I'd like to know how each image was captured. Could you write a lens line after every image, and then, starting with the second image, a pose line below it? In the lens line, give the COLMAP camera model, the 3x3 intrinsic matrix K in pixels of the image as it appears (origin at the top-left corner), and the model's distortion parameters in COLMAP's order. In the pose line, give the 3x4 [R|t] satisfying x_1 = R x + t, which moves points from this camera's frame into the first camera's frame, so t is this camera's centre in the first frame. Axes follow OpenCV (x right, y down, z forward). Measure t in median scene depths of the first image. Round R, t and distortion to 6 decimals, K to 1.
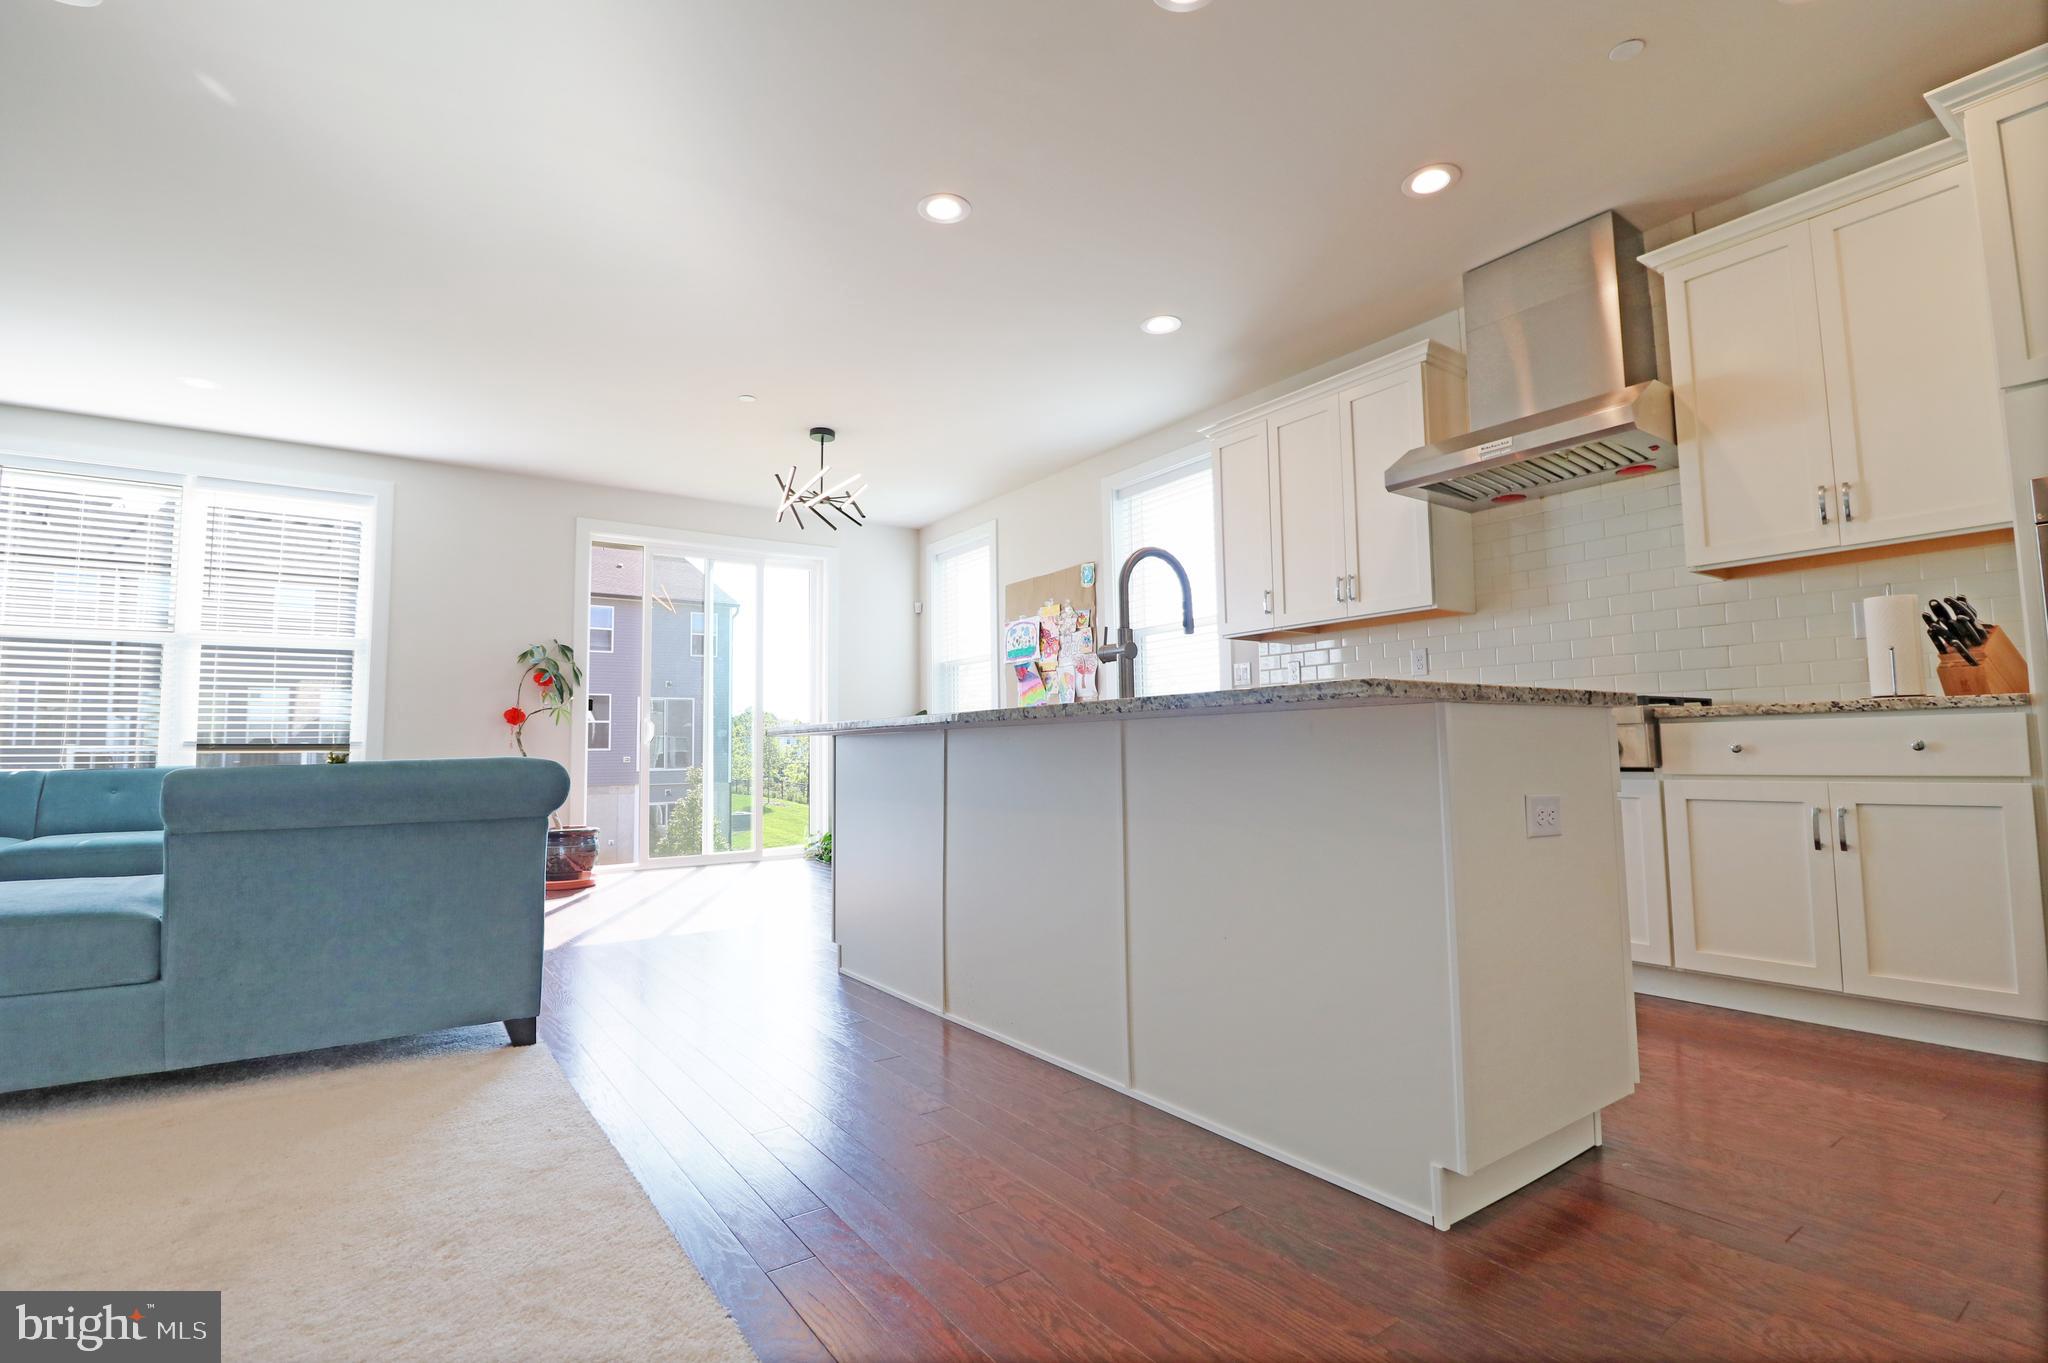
lens RADIAL K [[949.2, 0, 1030.1], [0, 949.2, 669.3], [0, 0, 1]] dist [-0.010584, -0.007464]
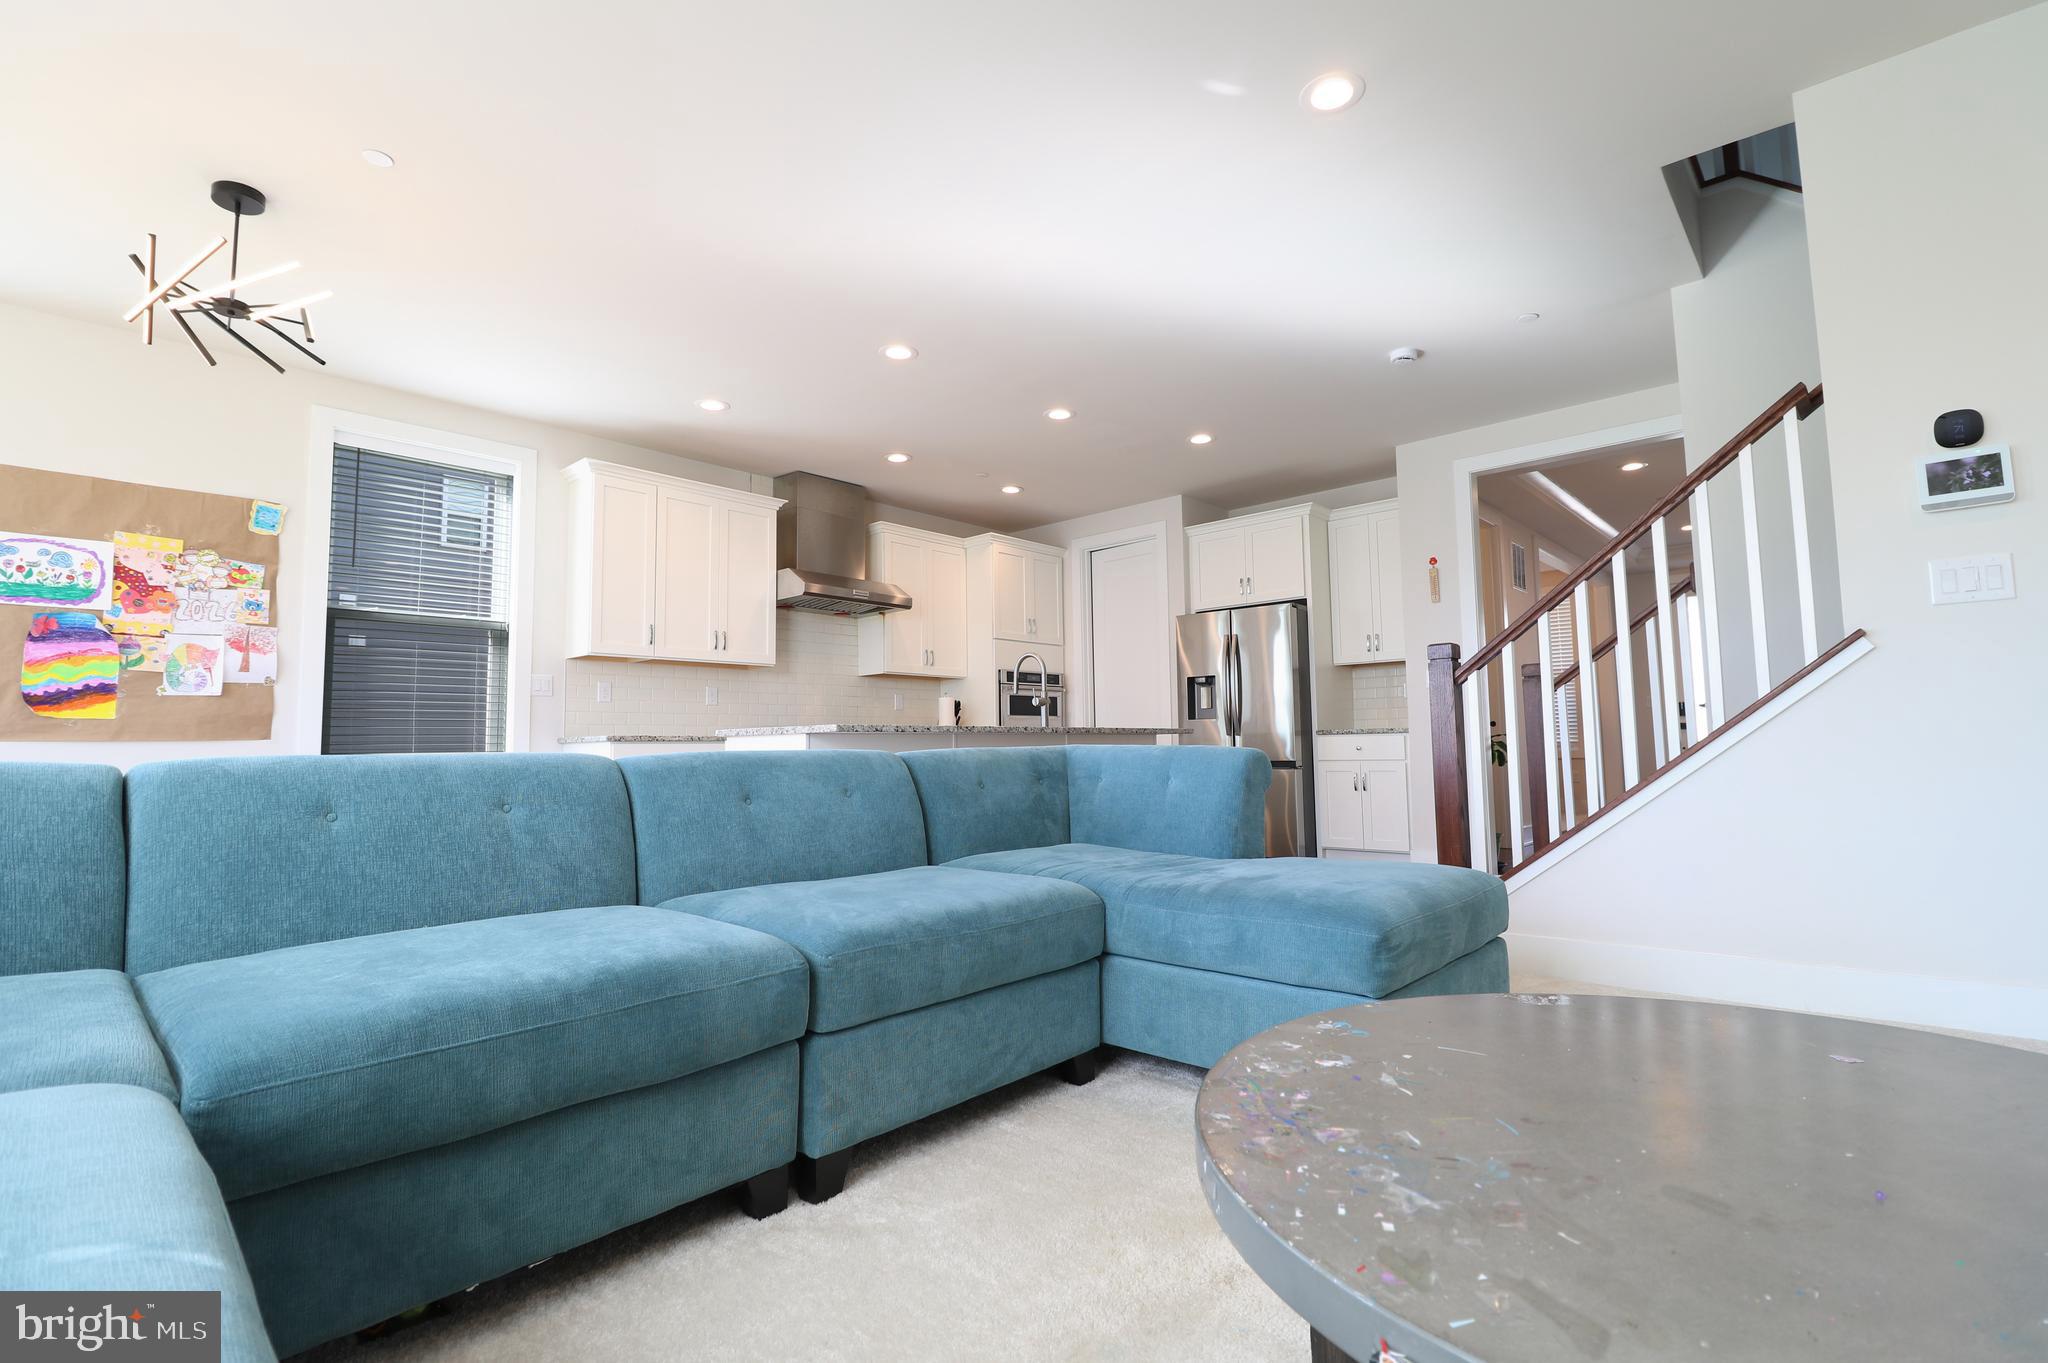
lens RADIAL K [[949.2, 0, 1032.2], [0, 949.2, 670.6], [0, 0, 1]] dist [-0.010584, -0.007464]
pose [[-0.217556, 0.098788, 0.971036, -1.309126], [-0.066639, 0.991040, -0.115753, 0.105672], [-0.973770, -0.089892, -0.209023, 0.978614]]
